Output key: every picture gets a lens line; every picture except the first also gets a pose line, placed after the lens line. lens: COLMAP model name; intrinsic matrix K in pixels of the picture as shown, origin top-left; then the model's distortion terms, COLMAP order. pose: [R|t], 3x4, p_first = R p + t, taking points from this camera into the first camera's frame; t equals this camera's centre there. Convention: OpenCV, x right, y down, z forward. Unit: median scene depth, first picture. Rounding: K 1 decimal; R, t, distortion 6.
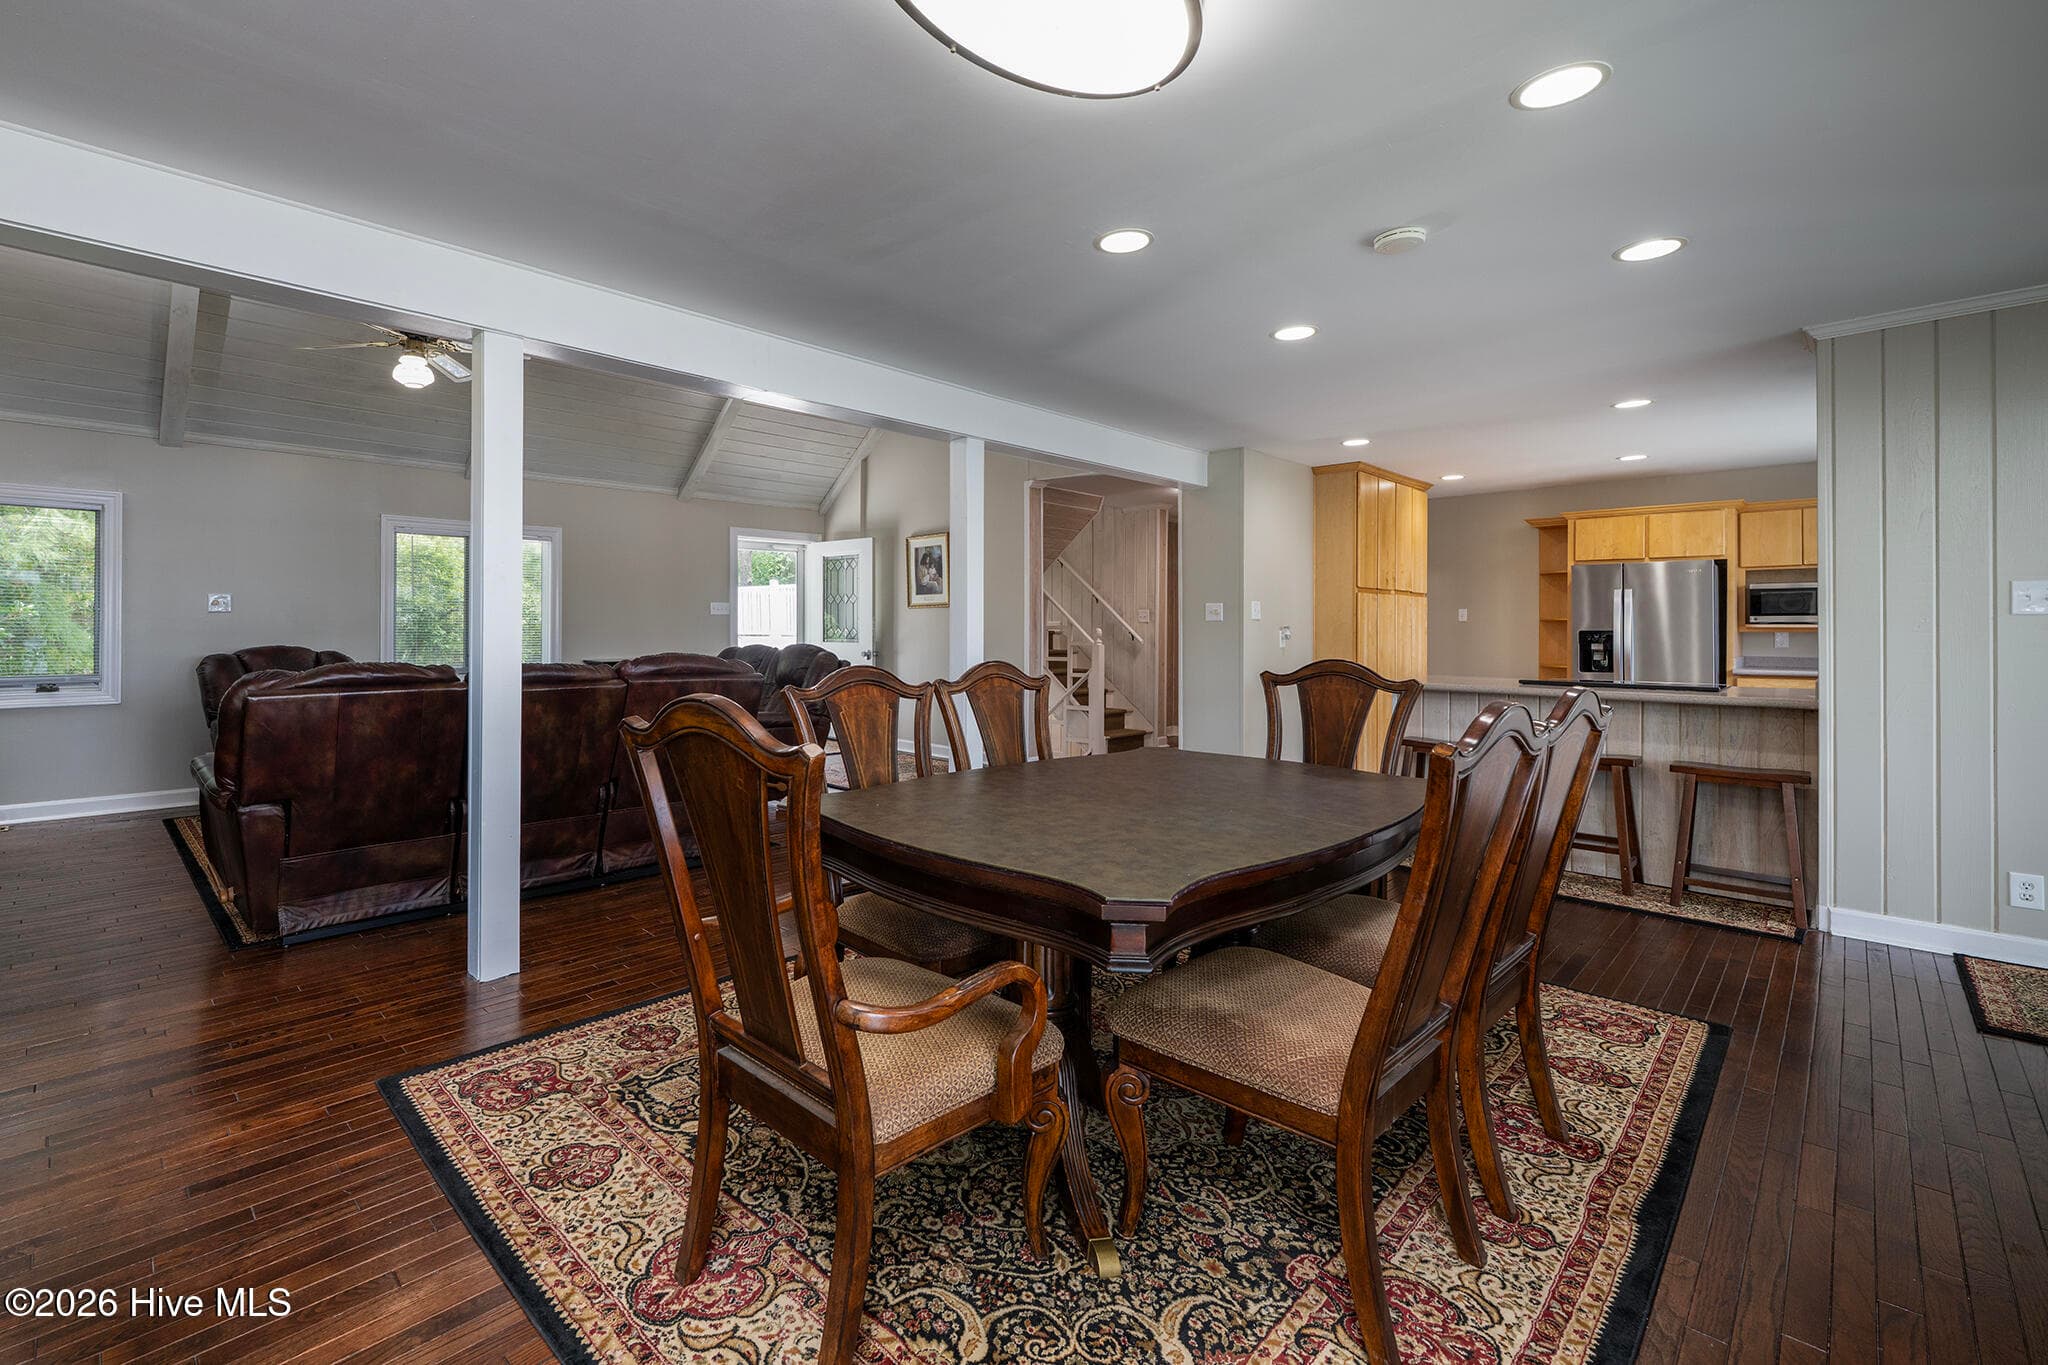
lens RADIAL K [[886.3, 0, 1035.9], [0, 886.3, 704.8], [0, 0, 1]] dist [0.002200, -0.000020]
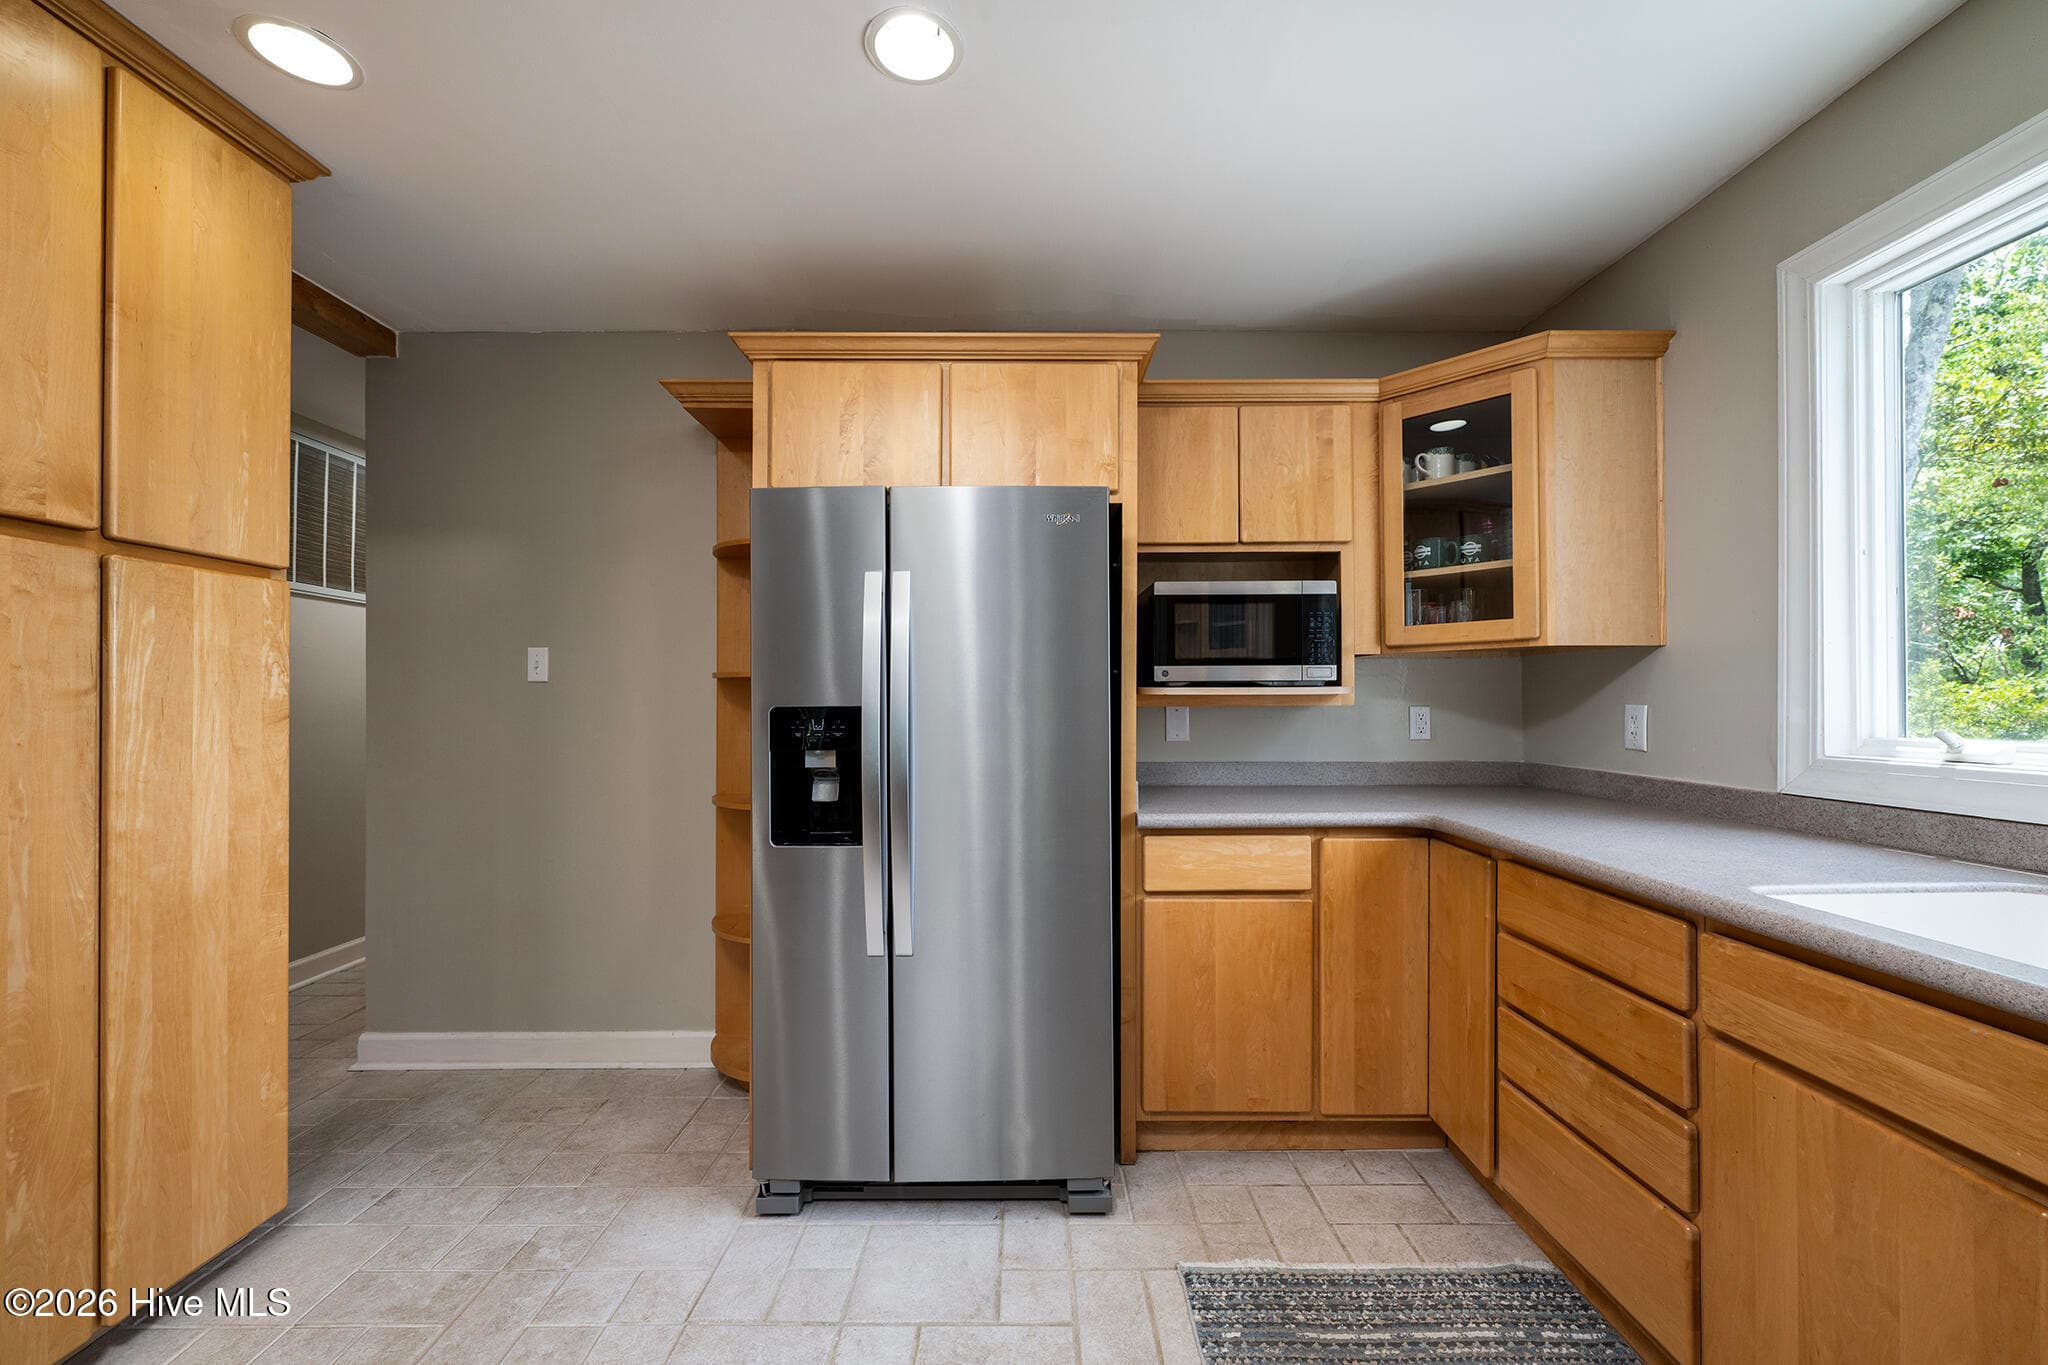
lens RADIAL K [[1119.8, 0, 1024.0], [0, 1119.8, 682.5], [0, 0, 1]] dist [0.000531, -0.000797]
pose [[0.733447, 0.007515, 0.679705, 0.428101], [0.057762, 0.995633, -0.073336, -0.059961], [-0.677288, 0.093049, 0.729810, 0.678884]]
